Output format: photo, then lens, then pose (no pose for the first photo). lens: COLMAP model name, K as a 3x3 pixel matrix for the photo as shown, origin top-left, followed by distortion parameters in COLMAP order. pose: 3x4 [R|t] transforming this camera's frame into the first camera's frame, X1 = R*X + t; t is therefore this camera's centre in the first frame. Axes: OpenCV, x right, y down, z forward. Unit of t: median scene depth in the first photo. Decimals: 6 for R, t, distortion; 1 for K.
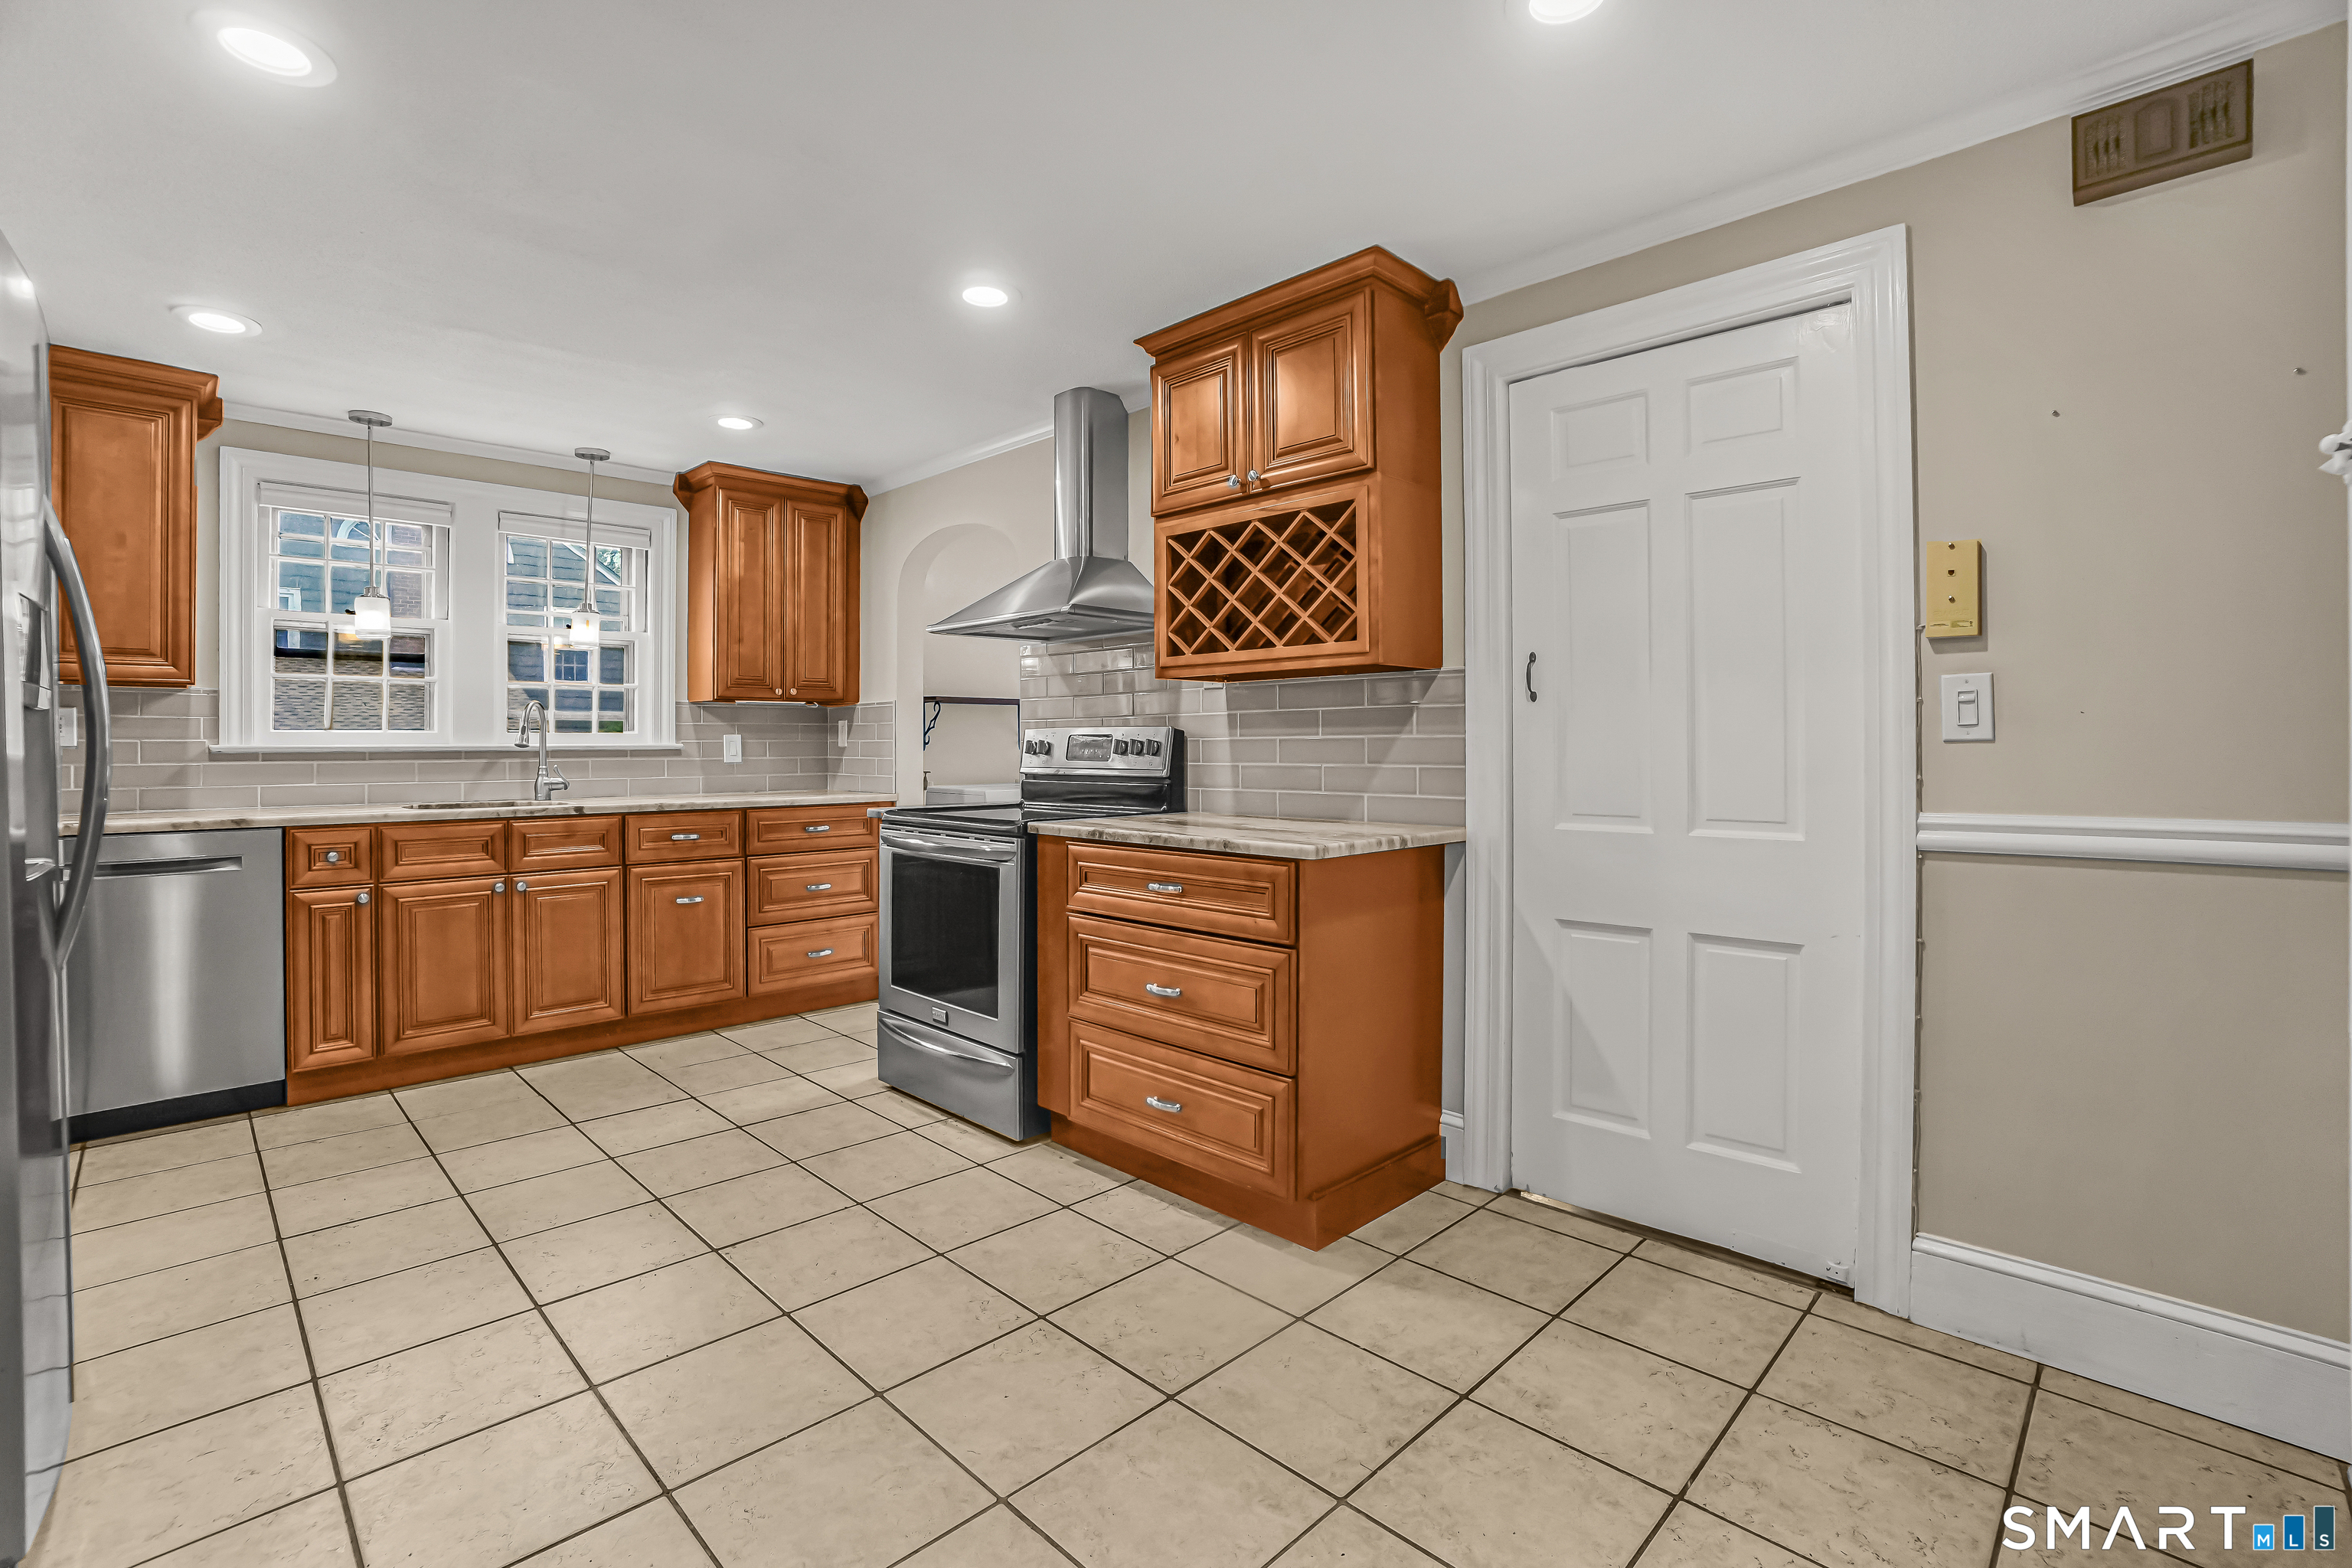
lens RADIAL K [[1065.9, 0, 1168.0], [0, 1065.9, 743.8], [0, 0, 1]] dist [-0.038469, 0.000222]
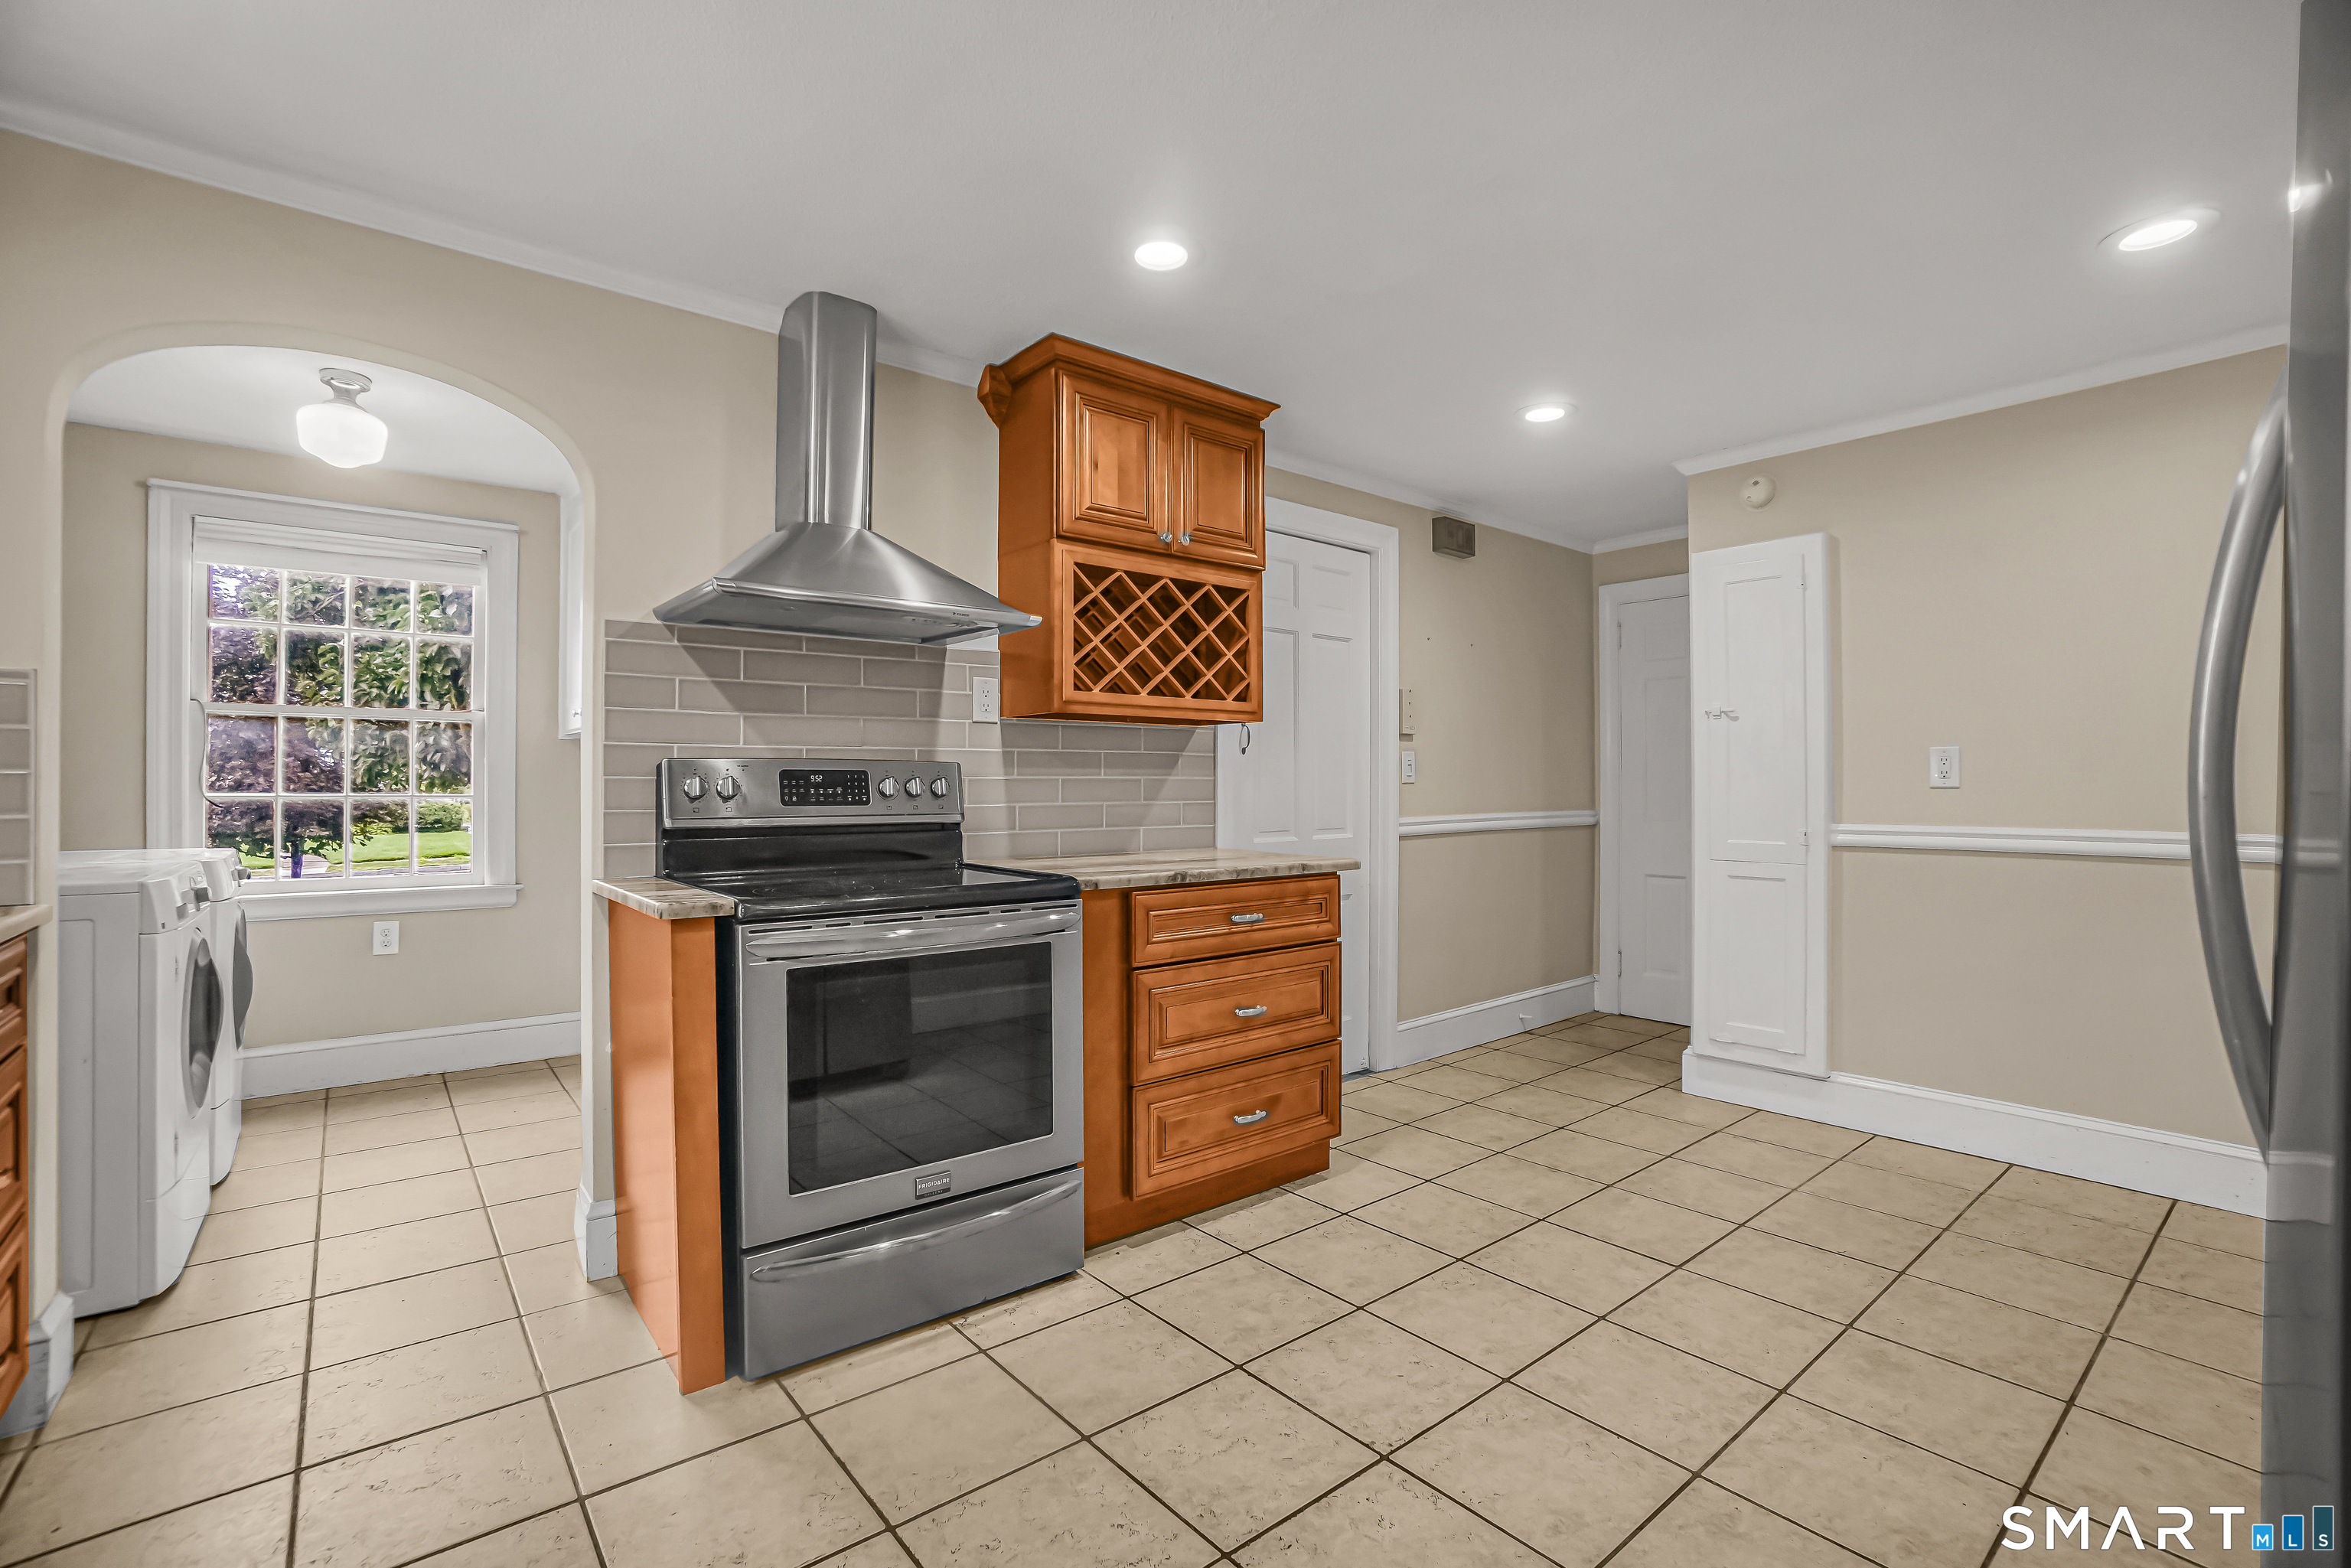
lens RADIAL K [[1028.8, 0, 1175.5], [0, 1028.8, 784.0], [0, 0, 1]] dist [-0.049013, 0.000081]
pose [[0.097789, 0.003370, 0.995201, -1.751409], [-0.000041, 0.999994, -0.003382, 0.007252], [-0.995207, 0.000290, 0.097789, 1.623392]]
